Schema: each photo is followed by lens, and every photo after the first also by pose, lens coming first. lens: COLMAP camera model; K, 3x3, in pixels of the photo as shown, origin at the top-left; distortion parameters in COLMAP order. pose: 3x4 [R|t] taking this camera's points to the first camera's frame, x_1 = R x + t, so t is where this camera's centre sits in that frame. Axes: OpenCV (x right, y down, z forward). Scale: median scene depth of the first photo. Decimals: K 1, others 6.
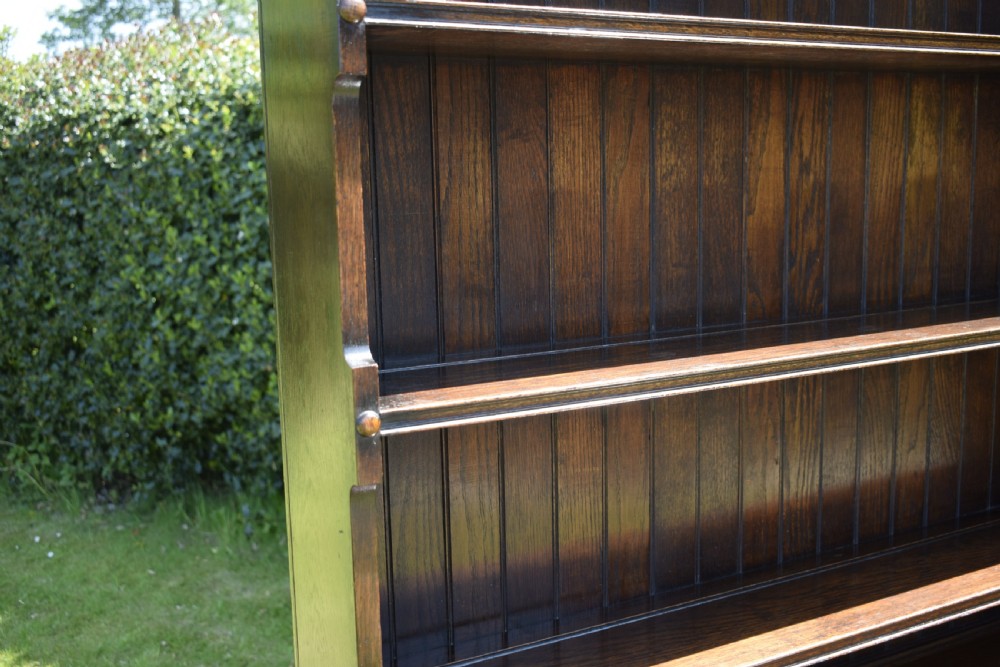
lens RADIAL K [[1064.8, 0, 500.0], [0, 1064.8, 333.5], [0, 0, 1]] dist [-0.025385, 0.004302]
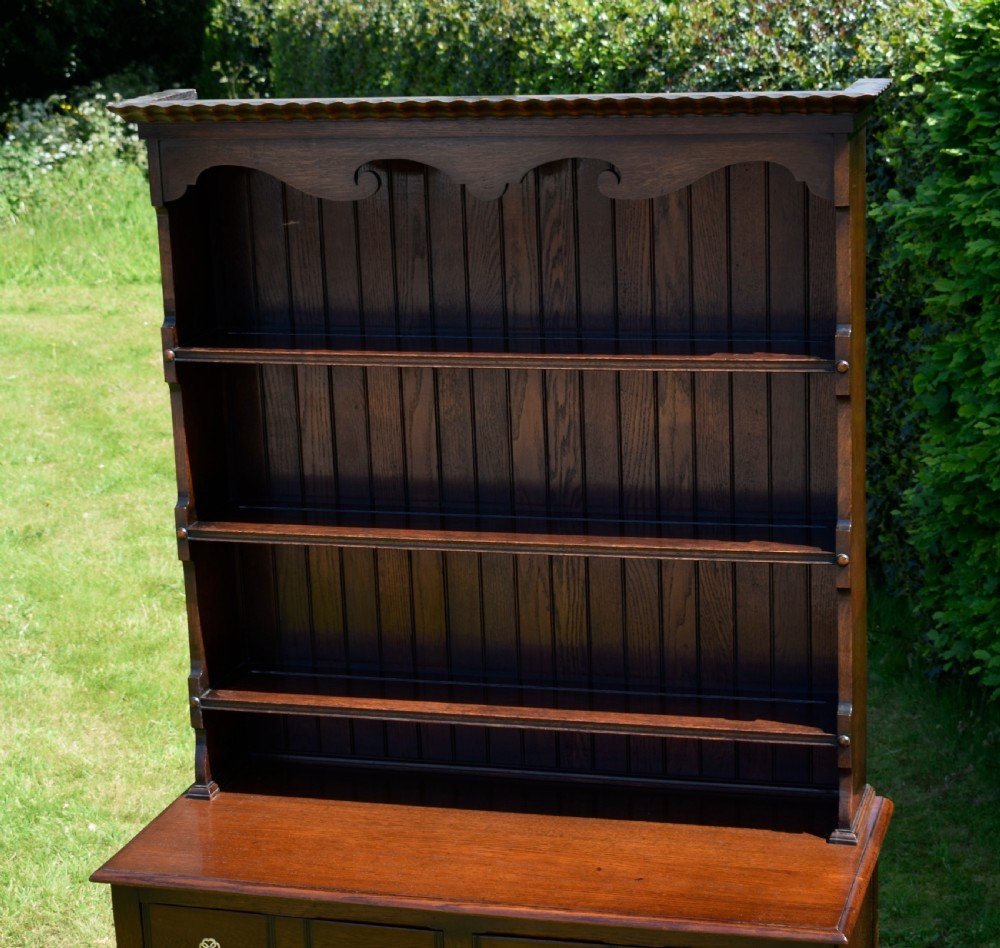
lens RADIAL K [[2340.9, 0, 537.6], [0, 2340.9, 474.1], [0, 0, 1]] dist [-0.003643, -0.011593]
pose [[0.732285, 0.161737, -0.661513, 0.900390], [-0.086172, 0.985587, 0.145580, -0.201415], [0.675524, -0.049602, 0.735668, -0.516077]]
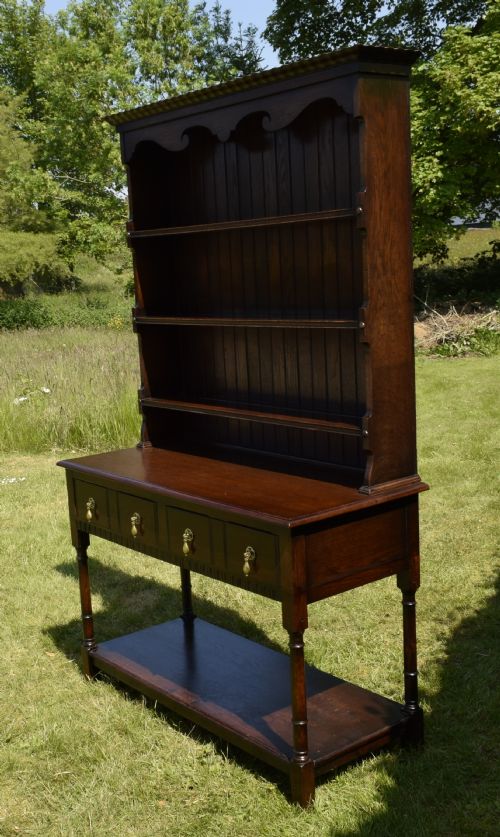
lens RADIAL K [[977.5, 0, 187.8], [0, 977.5, 420.0], [0, 0, 1]] dist [-0.020565, 0.019694]
pose [[0.162909, 0.175607, -0.970888, 1.057589], [-0.097418, 0.982088, 0.161287, -0.050506], [0.981820, 0.068307, 0.177098, 0.122188]]
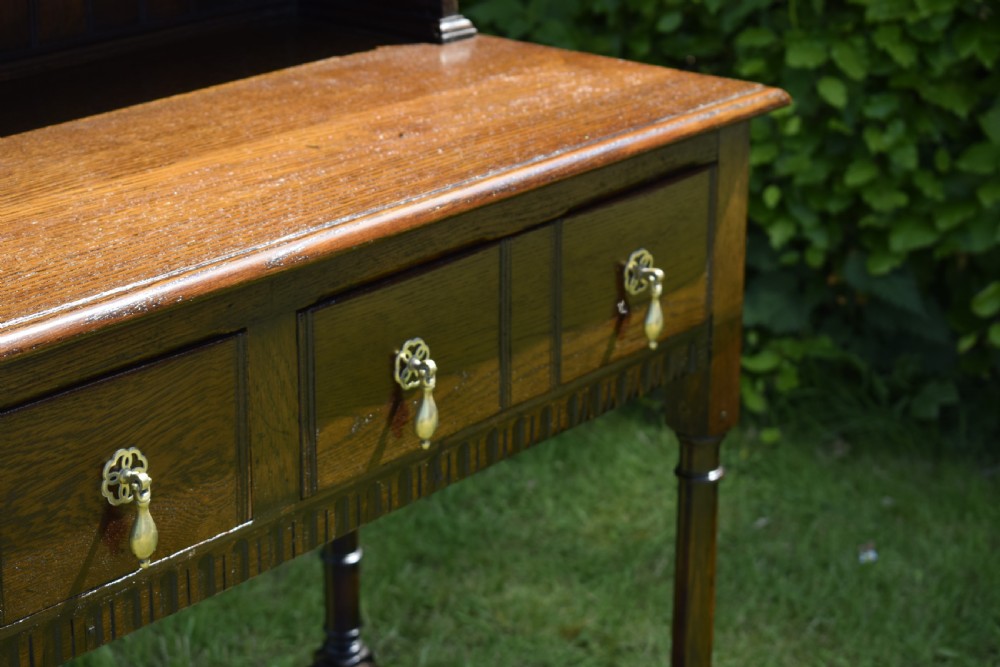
lens RADIAL K [[2283.4, 0, 500.0], [0, 2283.4, 333.5], [0, 0, 1]] dist [-0.049375, 0.322055]
pose [[0.921397, -0.099249, 0.375736, 0.034162], [0.029468, 0.981899, 0.187101, 0.093546], [-0.387505, -0.161322, 0.907643, -0.187884]]
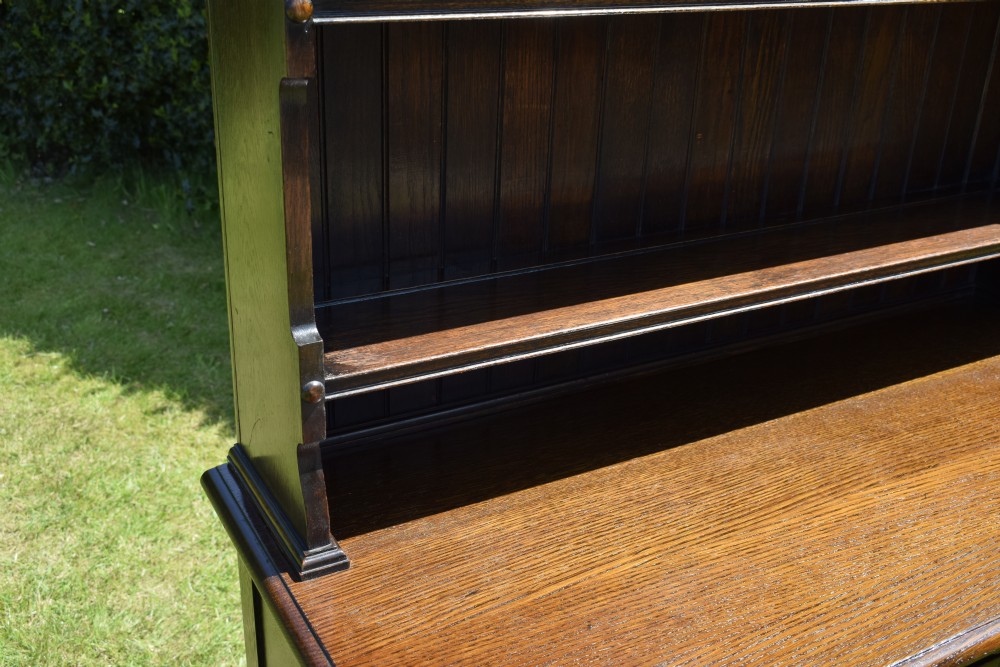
lens RADIAL K [[1064.8, 0, 500.0], [0, 1064.8, 333.5], [0, 0, 1]] dist [-0.025385, 0.004302]
pose [[0.997621, 0.043002, 0.053886, 0.002810], [-0.055815, 0.962584, 0.265173, 0.025273], [-0.040467, -0.267549, 0.962694, 0.009603]]
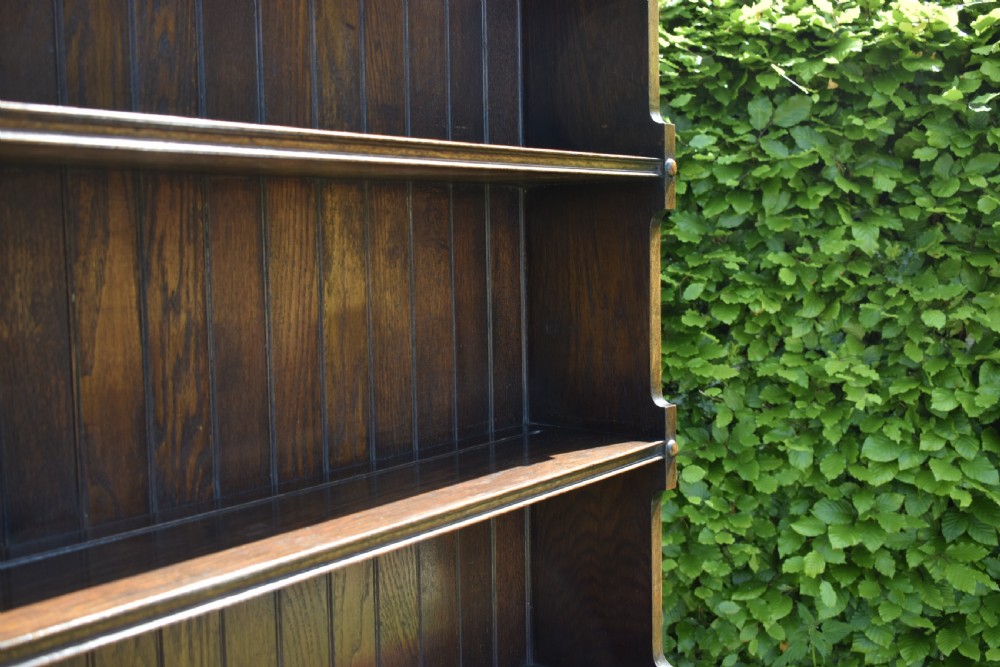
lens RADIAL K [[1064.8, 0, 500.0], [0, 1064.8, 333.5], [0, 0, 1]] dist [-0.025385, 0.004302]
pose [[0.922455, -0.025639, 0.385253, 0.080682], [0.054554, 0.996438, -0.064311, -0.029220], [-0.382231, 0.080341, 0.920568, 0.092580]]
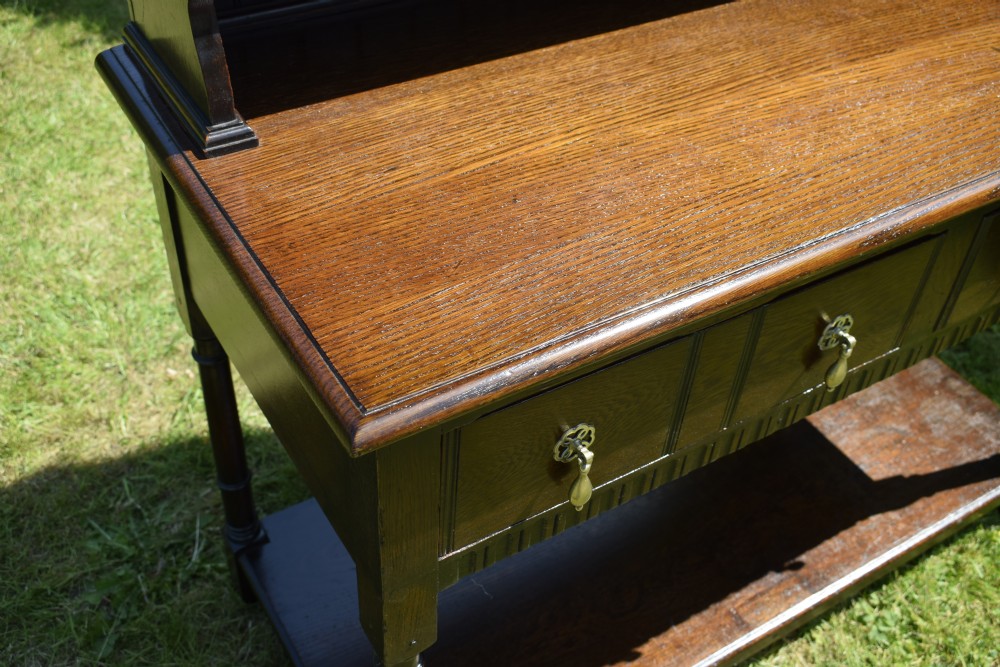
lens RADIAL K [[1064.8, 0, 500.0], [0, 1064.8, 333.5], [0, 0, 1]] dist [-0.025385, 0.004302]
pose [[0.994388, 0.011421, 0.105178, 0.013063], [-0.067352, 0.835011, 0.546096, 0.054324], [-0.081588, -0.550115, 0.831094, 0.018645]]
